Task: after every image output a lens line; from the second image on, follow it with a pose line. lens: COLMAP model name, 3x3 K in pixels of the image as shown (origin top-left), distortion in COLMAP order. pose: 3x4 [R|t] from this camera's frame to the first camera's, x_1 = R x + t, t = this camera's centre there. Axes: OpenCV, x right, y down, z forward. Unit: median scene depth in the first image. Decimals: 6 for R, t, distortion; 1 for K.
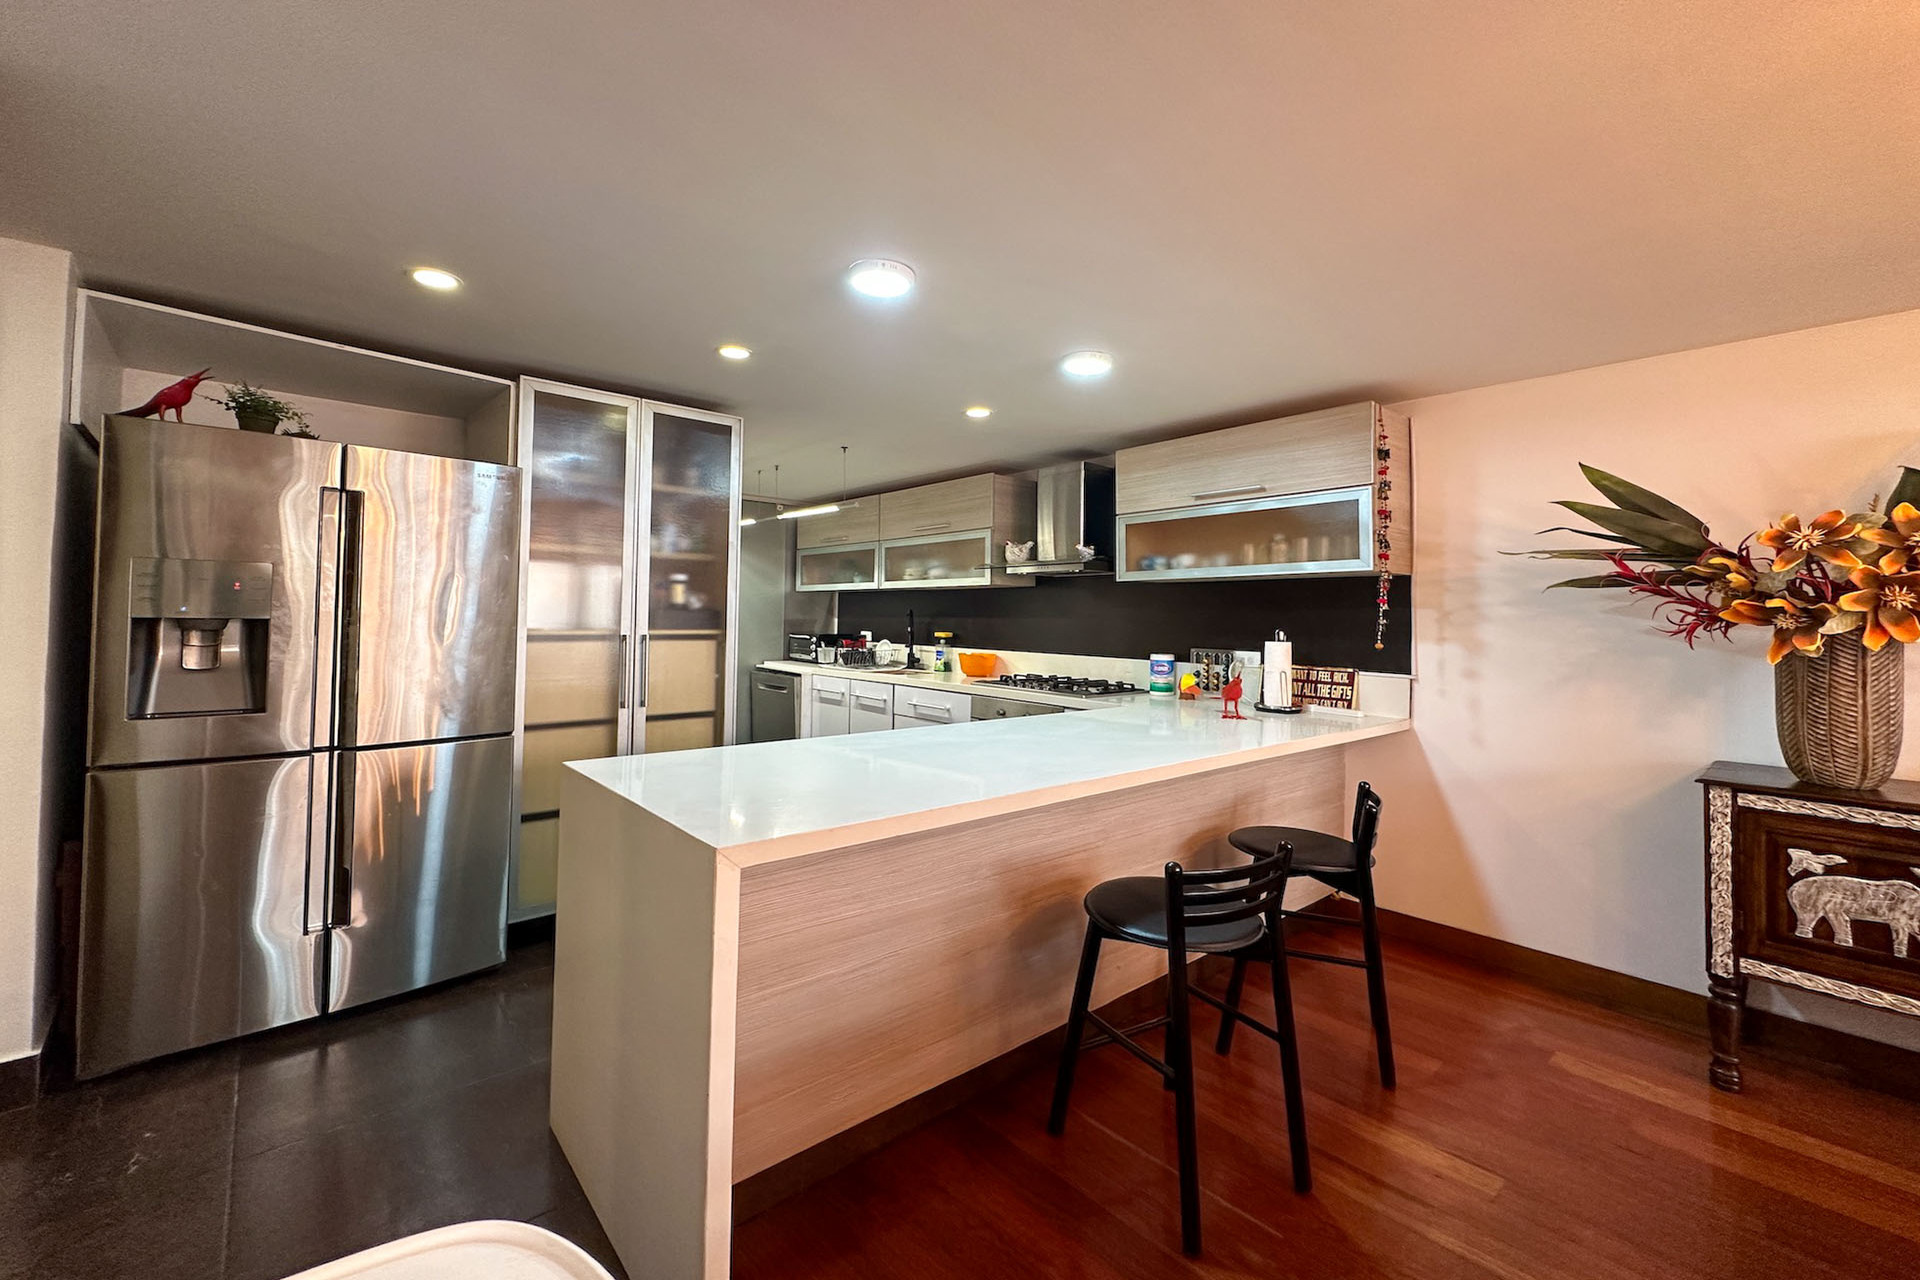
lens RADIAL K [[786.7, 0, 962.6], [0, 786.7, 604.0], [0, 0, 1]] dist [0.002685, -0.000237]
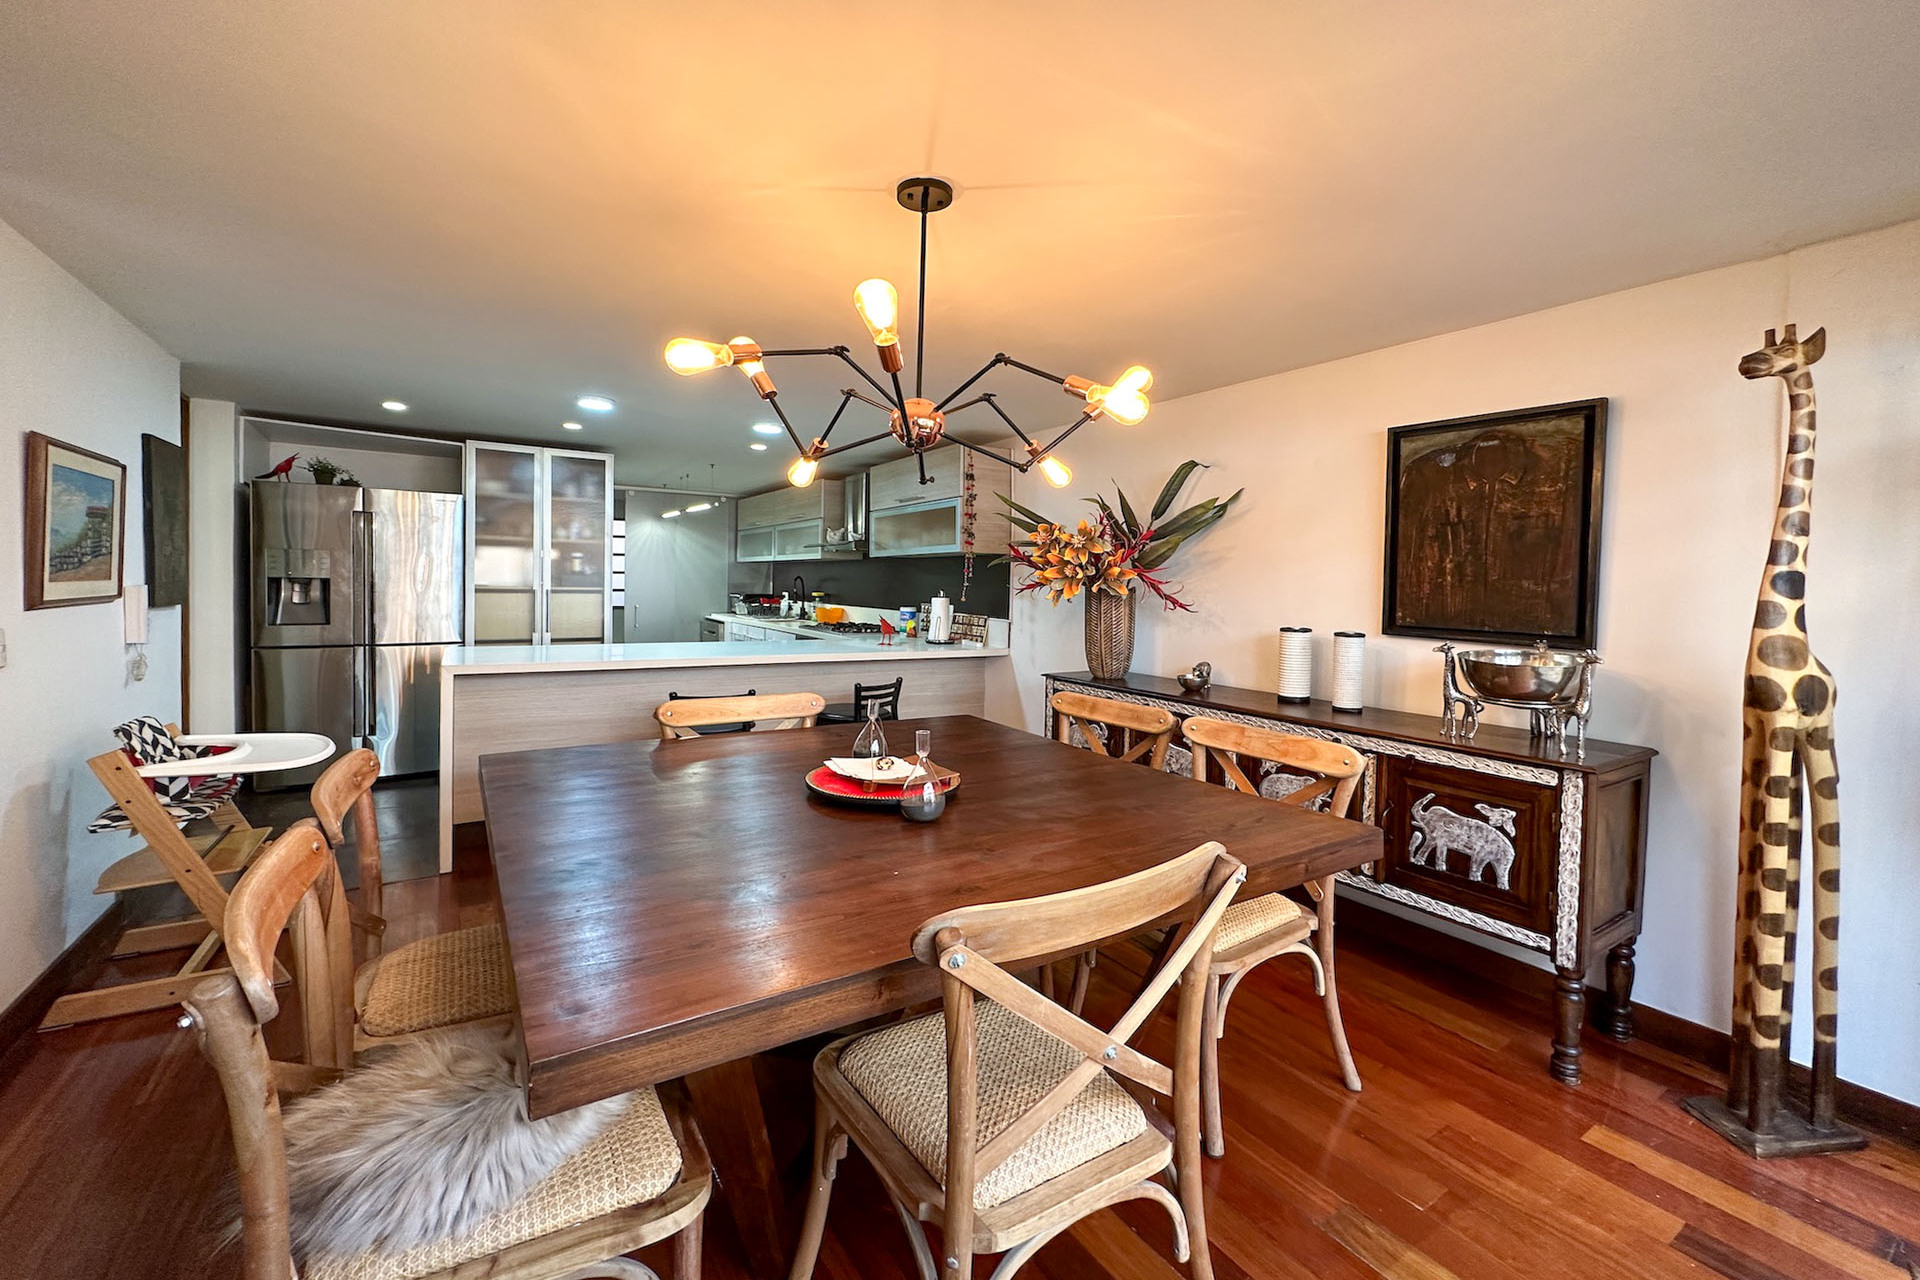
lens RADIAL K [[786.7, 0, 962.2], [0, 786.7, 631.0], [0, 0, 1]] dist [0.002685, -0.000237]
pose [[0.989027, 0.014300, -0.147039, 0.737414], [-0.002986, 0.997036, 0.076880, -0.005075], [0.147702, -0.075597, 0.986138, -0.553570]]
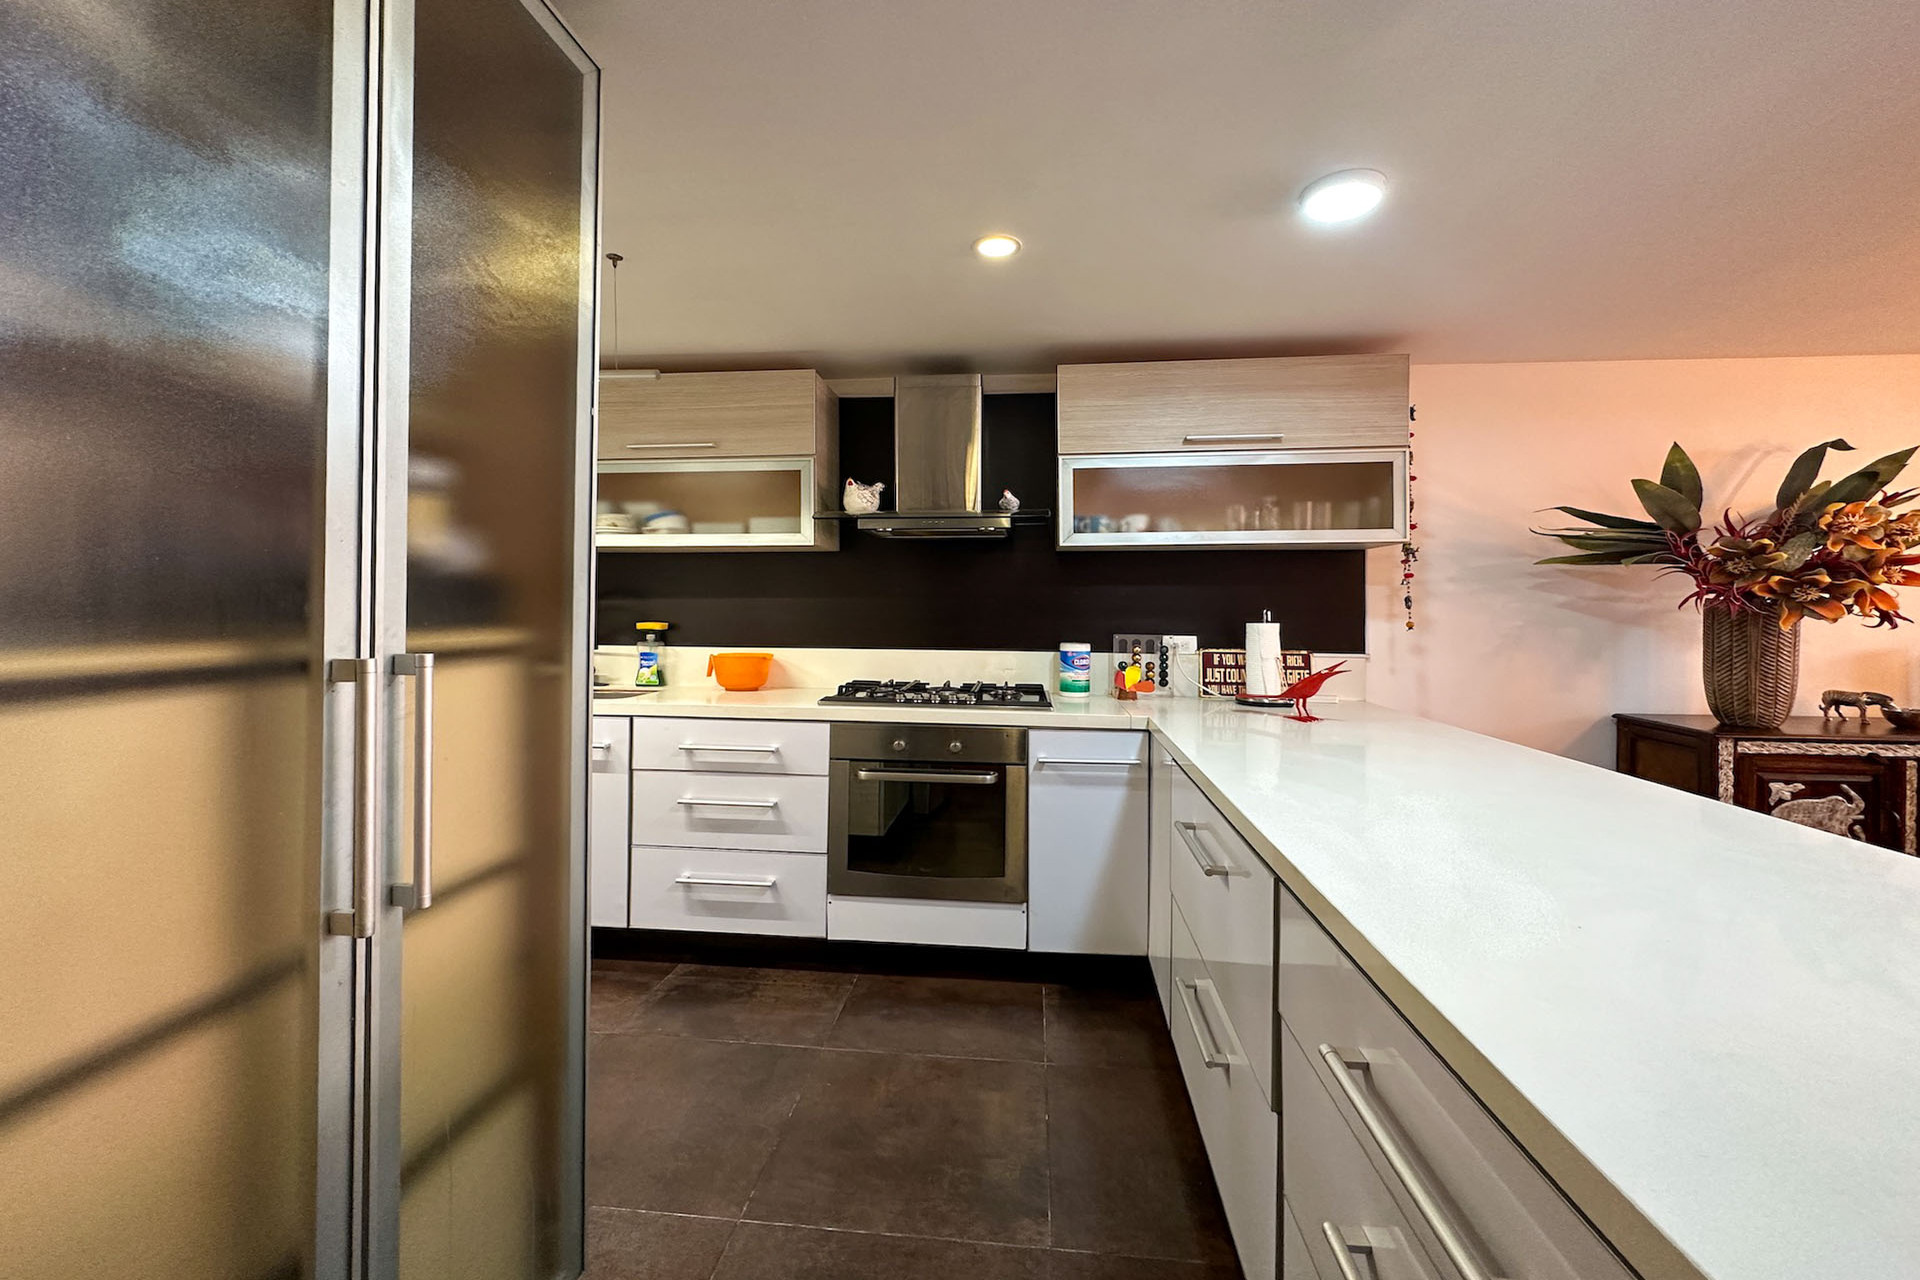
lens RADIAL K [[786.7, 0, 963.4], [0, 786.7, 598.8], [0, 0, 1]] dist [0.002685, -0.000237]
pose [[0.727717, -0.001682, 0.685876, -0.462541], [-0.006773, 0.999931, 0.009638, 0.017654], [-0.685844, -0.011659, 0.727655, 0.668069]]
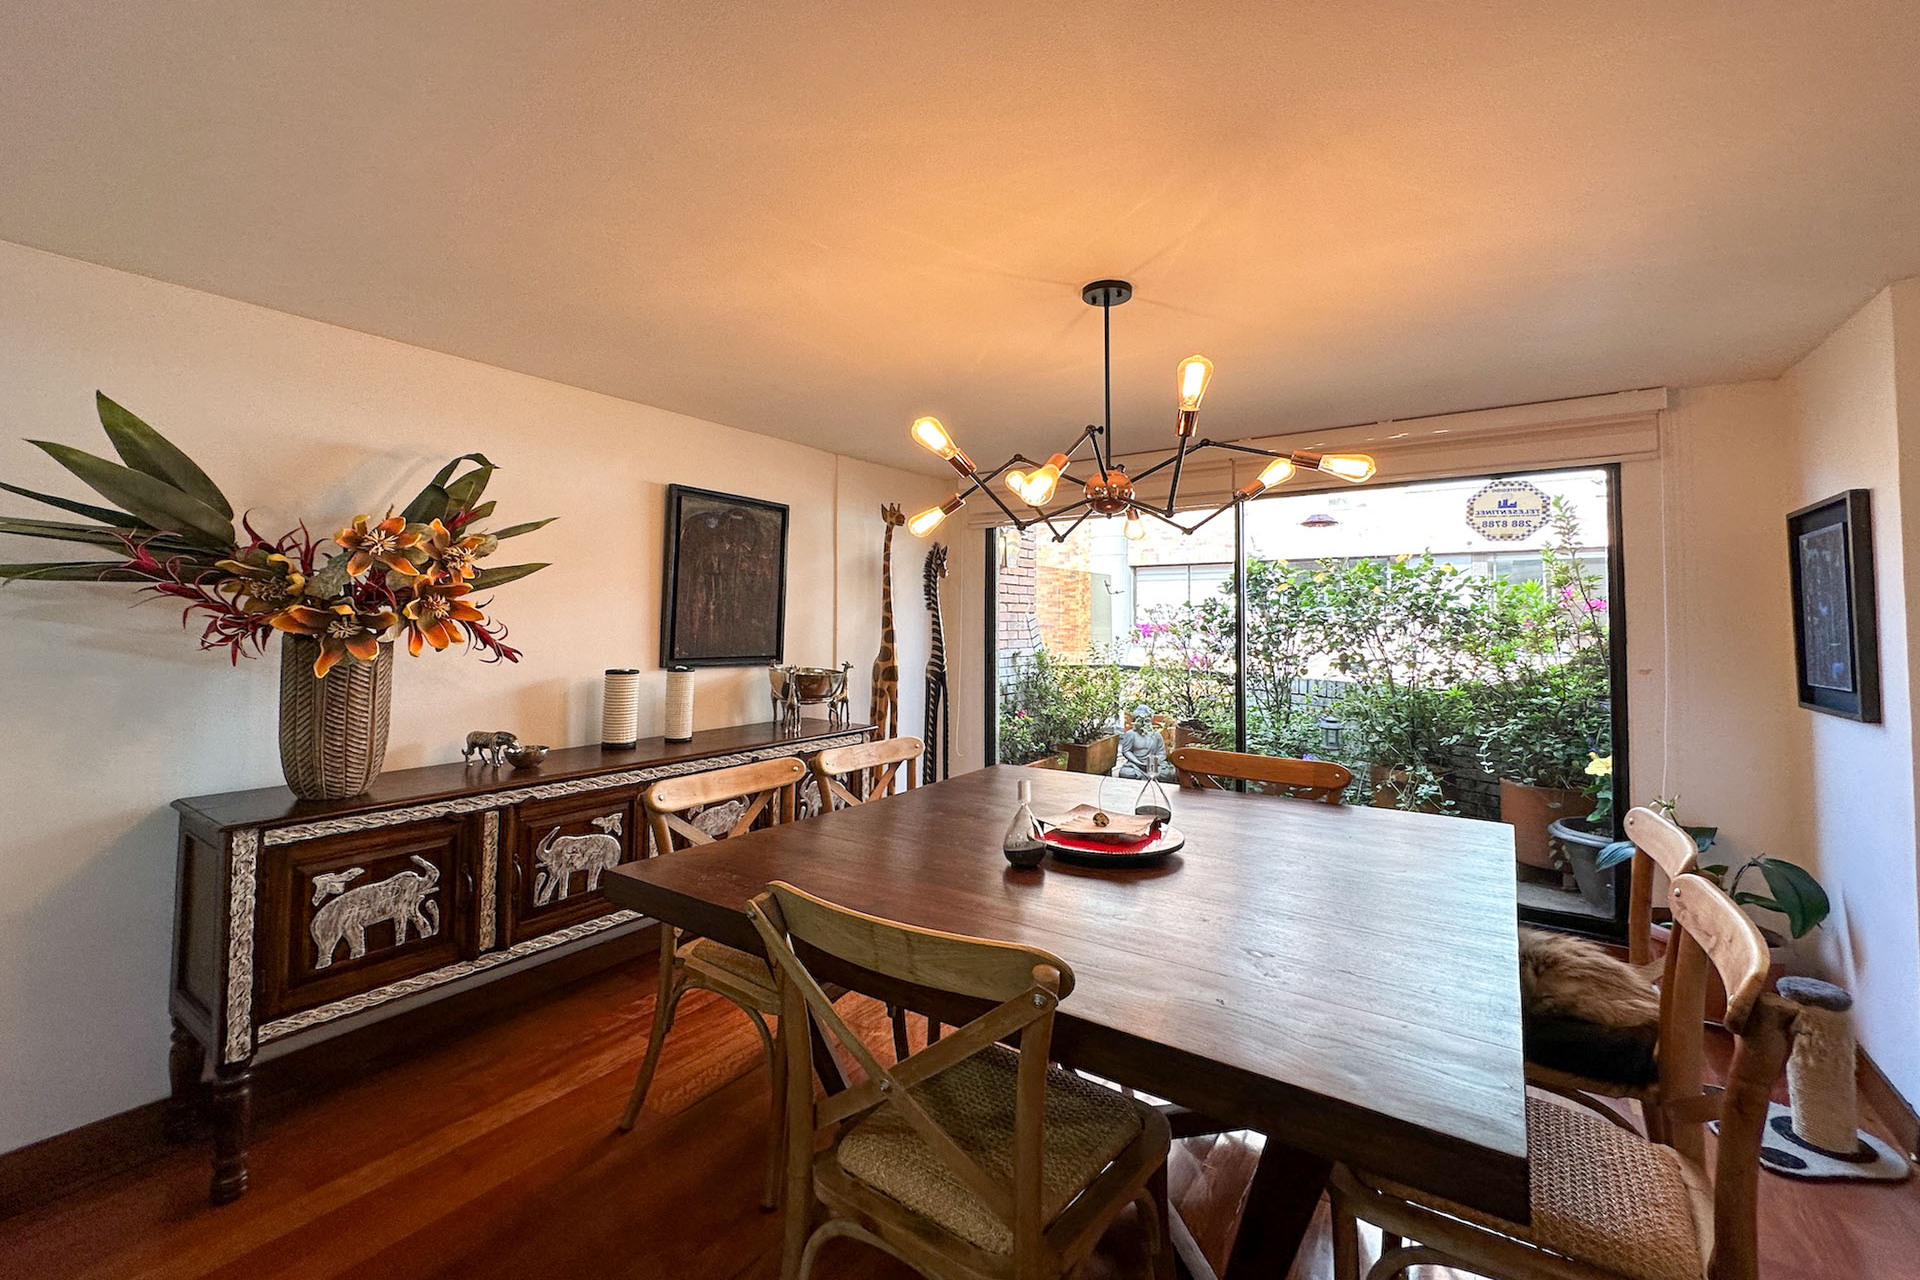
lens RADIAL K [[786.7, 0, 966.7], [0, 786.7, 597.1], [0, 0, 1]] dist [0.002685, -0.000237]
pose [[-0.235605, 0.021305, 0.971615, -0.017797], [-0.021238, 0.999408, -0.027065, -0.003976], [-0.971617, -0.027012, -0.235013, 0.335682]]
